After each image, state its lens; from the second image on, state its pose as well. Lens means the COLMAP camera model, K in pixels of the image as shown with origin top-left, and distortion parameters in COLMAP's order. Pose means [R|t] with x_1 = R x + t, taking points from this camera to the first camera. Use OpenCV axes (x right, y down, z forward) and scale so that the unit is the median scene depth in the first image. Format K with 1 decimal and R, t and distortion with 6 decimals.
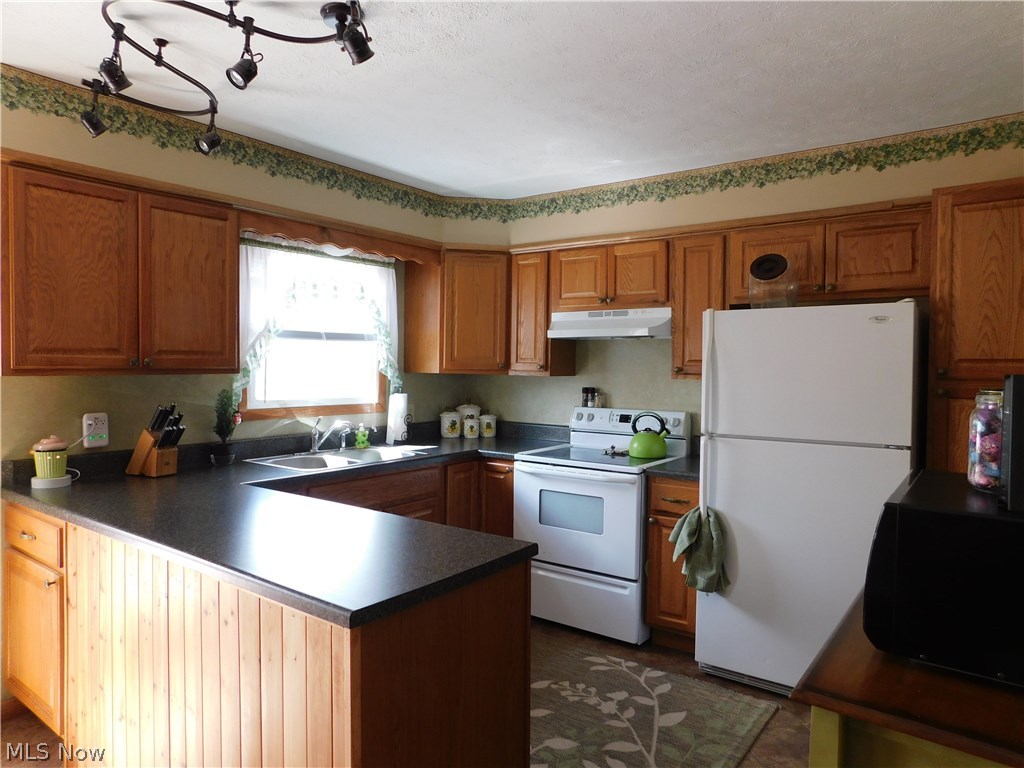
lens RADIAL K [[677.5, 0, 512.0], [0, 677.5, 384.0], [0, 0, 1]] dist [-0.076981, 0.067876]
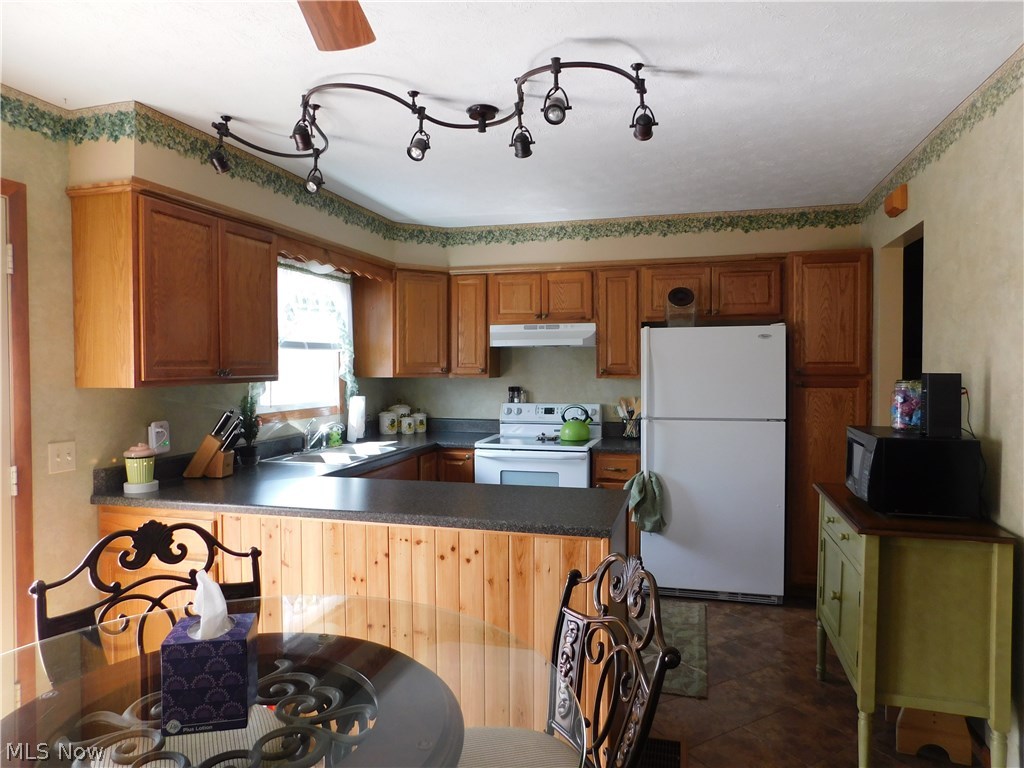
lens RADIAL K [[677.5, 0, 512.0], [0, 677.5, 384.0], [0, 0, 1]] dist [-0.076981, 0.067876]
pose [[0.931845, -0.022748, 0.362143, -0.381240], [0.022823, 0.999731, 0.004073, -0.005524], [-0.362138, 0.004470, 0.932114, -0.150945]]
